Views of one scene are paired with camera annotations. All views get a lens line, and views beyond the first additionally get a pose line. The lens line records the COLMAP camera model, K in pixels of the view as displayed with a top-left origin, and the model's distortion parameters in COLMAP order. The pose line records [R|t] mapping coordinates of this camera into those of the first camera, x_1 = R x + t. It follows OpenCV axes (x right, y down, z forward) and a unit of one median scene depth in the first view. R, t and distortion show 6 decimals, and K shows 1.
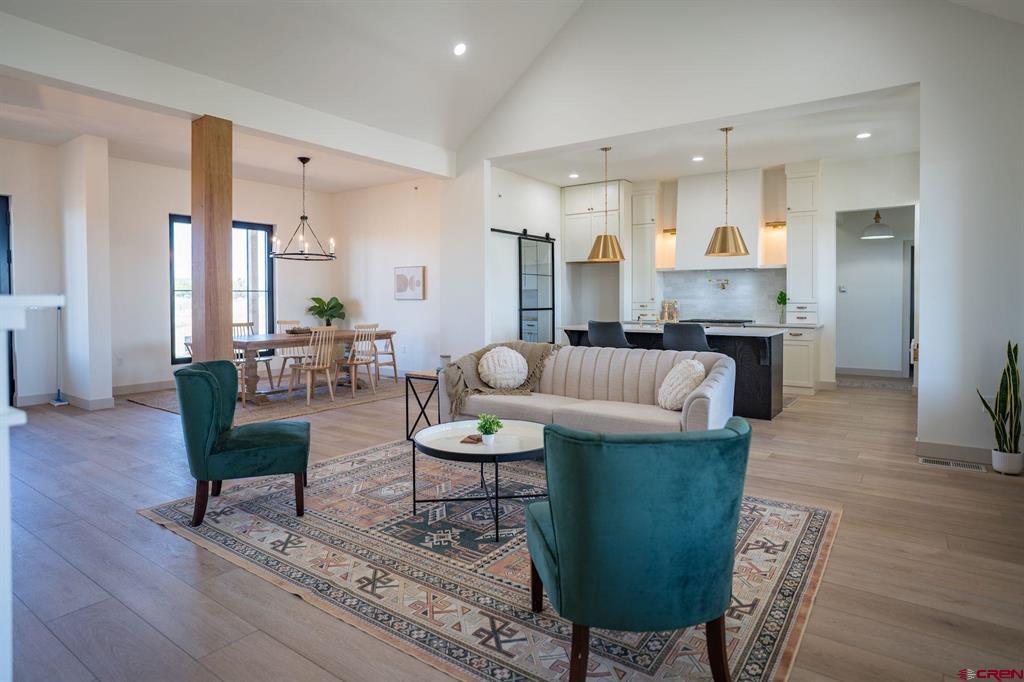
lens RADIAL K [[564.6, 0, 515.2], [0, 564.6, 306.2], [0, 0, 1]] dist [-0.017137, 0.000633]
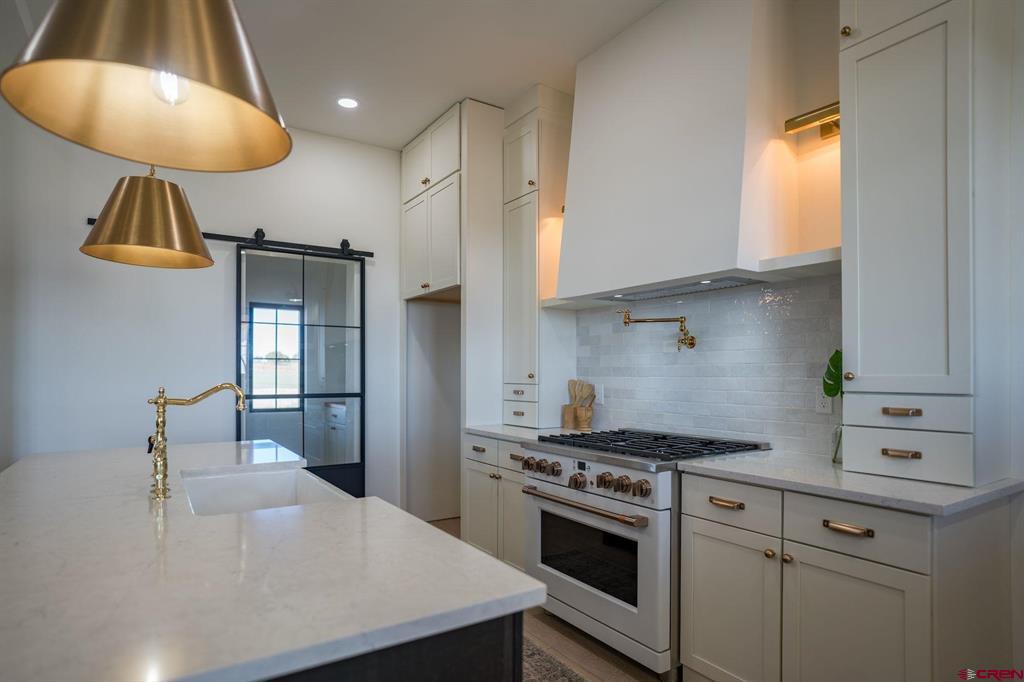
lens RADIAL K [[576.9, 0, 508.5], [0, 576.9, 371.2], [0, 0, 1]] dist [-0.000295, 0.000092]
pose [[0.929967, -0.000568, -0.367644, 0.404203], [-0.005164, 0.999880, -0.014608, -0.010116], [0.367608, 0.015483, 0.929852, 0.637551]]
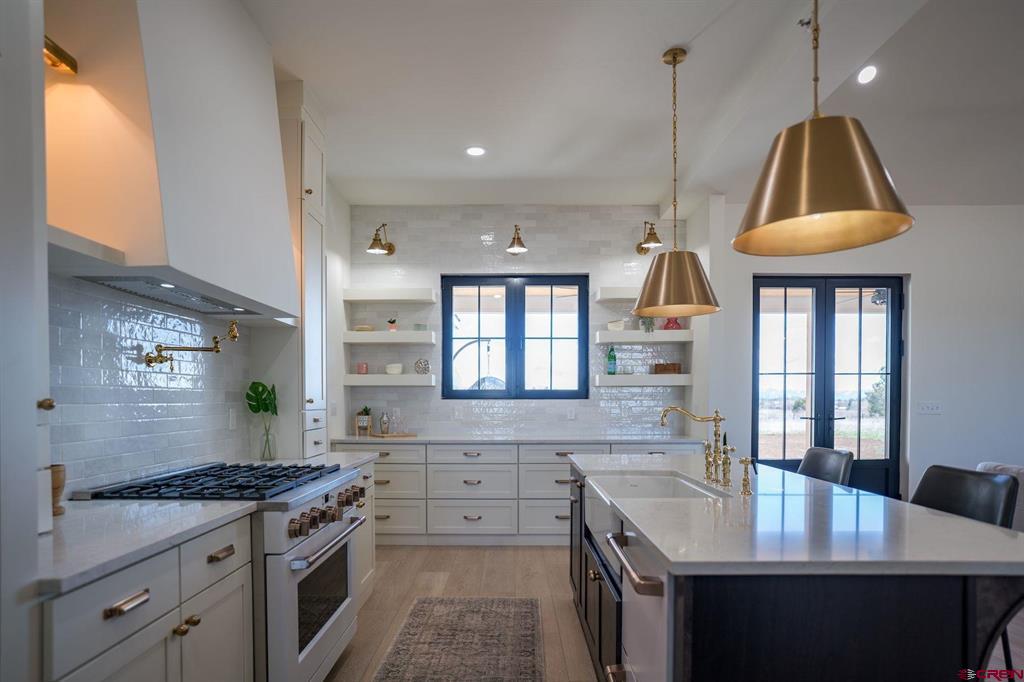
lens RADIAL K [[591.0, 0, 510.6], [0, 591.0, 403.4], [0, 0, 1]] dist [-0.003966, -0.000504]
pose [[-0.577566, -0.001330, 0.816343, 0.024861], [0.015412, 0.999803, 0.012533, -0.013025], [-0.816199, 0.019820, -0.577431, 1.046578]]
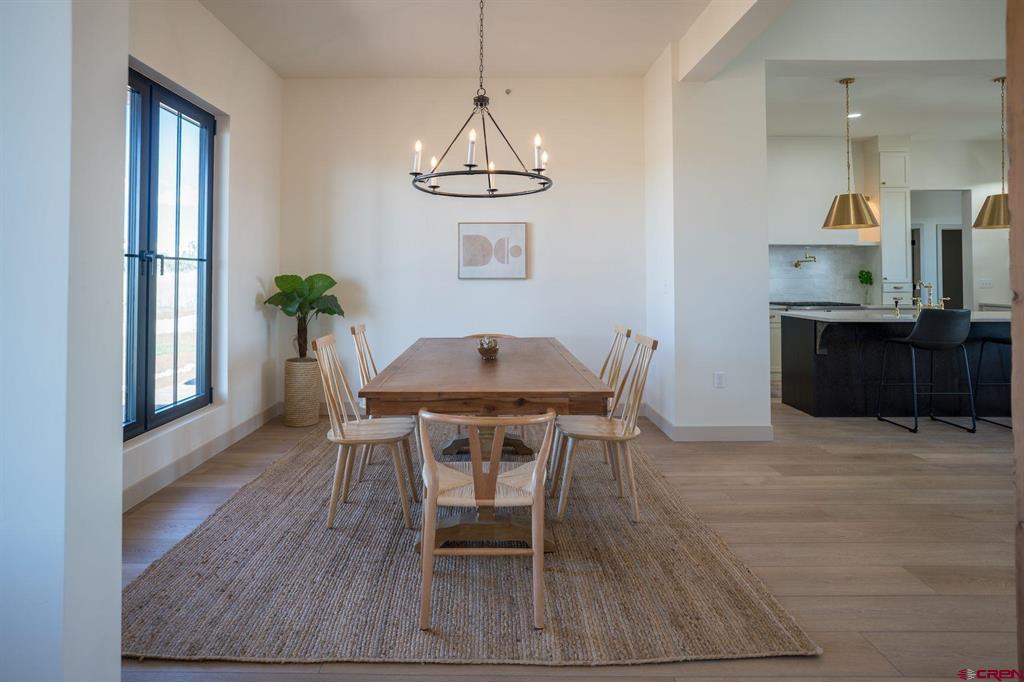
lens RADIAL K [[582.8, 0, 488.7], [0, 582.8, 259.9], [0, 0, 1]] dist [-0.017076, 0.000752]
pose [[0.823411, 0.020174, 0.567087, -0.561449], [0.005862, 0.999012, -0.044052, -0.005021], [-0.567416, 0.039597, 0.822479, 0.534342]]
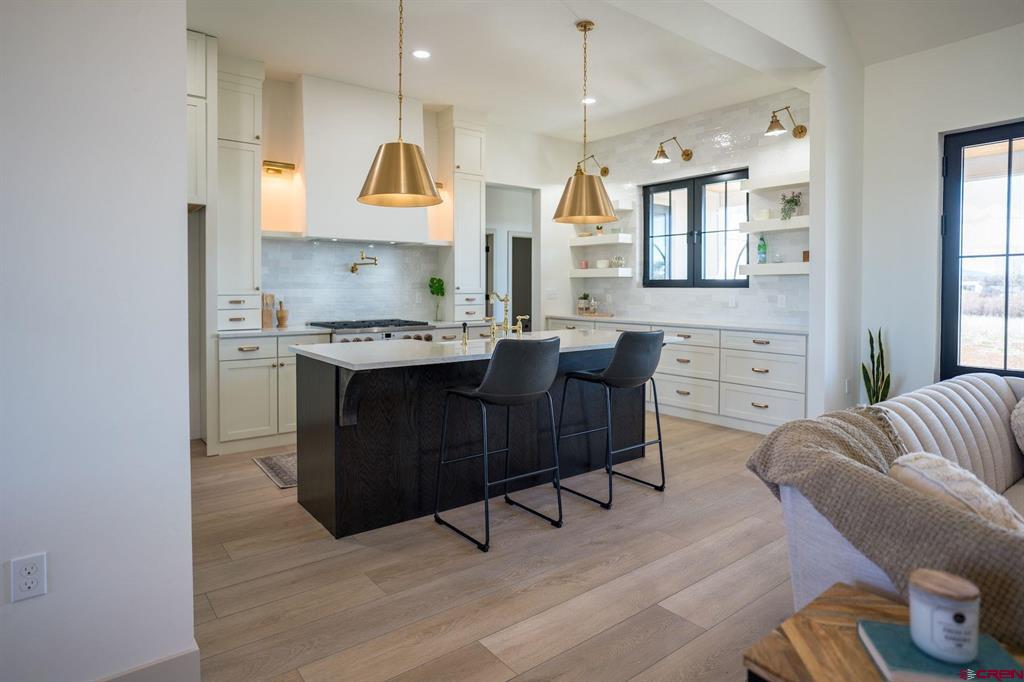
lens RADIAL K [[597.1, 0, 507.8], [0, 597.1, 286.0], [0, 0, 1]] dist [-0.019031, 0.000958]
pose [[0.293724, 0.005898, 0.955872, -0.229349], [0.011838, 0.999882, -0.009807, -0.006689], [-0.955817, 0.014196, 0.293620, 0.649481]]
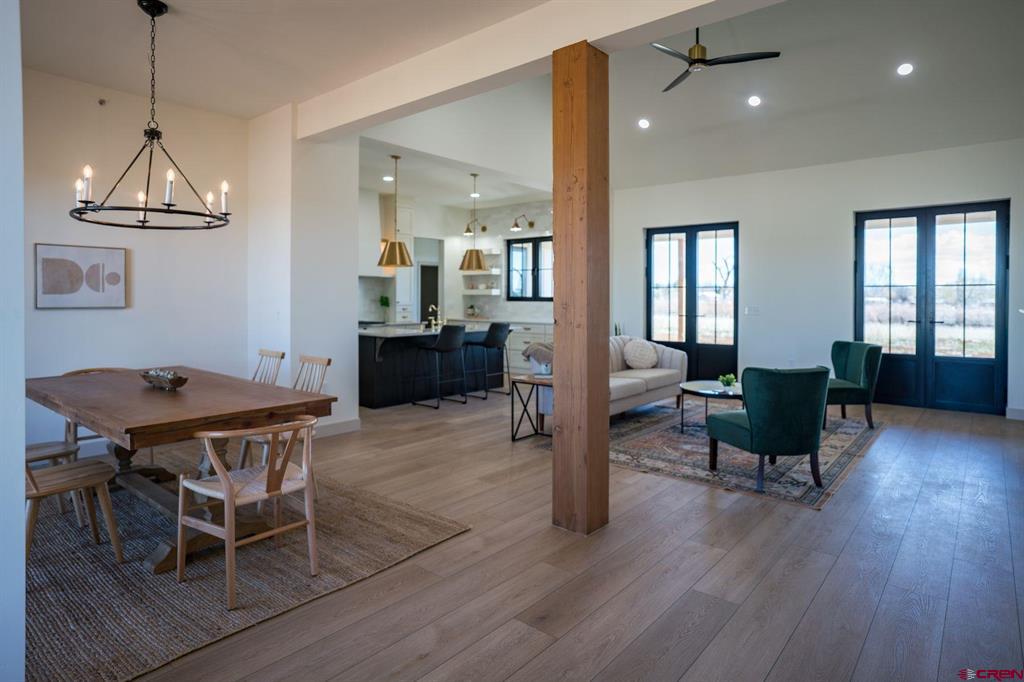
lens RADIAL K [[576.5, 0, 486.9], [0, 576.5, 299.6], [0, 0, 1]] dist [-0.046975, 0.045113]
pose [[0.130346, -0.002183, 0.991466, -0.703791], [0.013843, 0.999904, 0.000382, -0.015522], [-0.991372, 0.013675, 0.130364, 0.585238]]
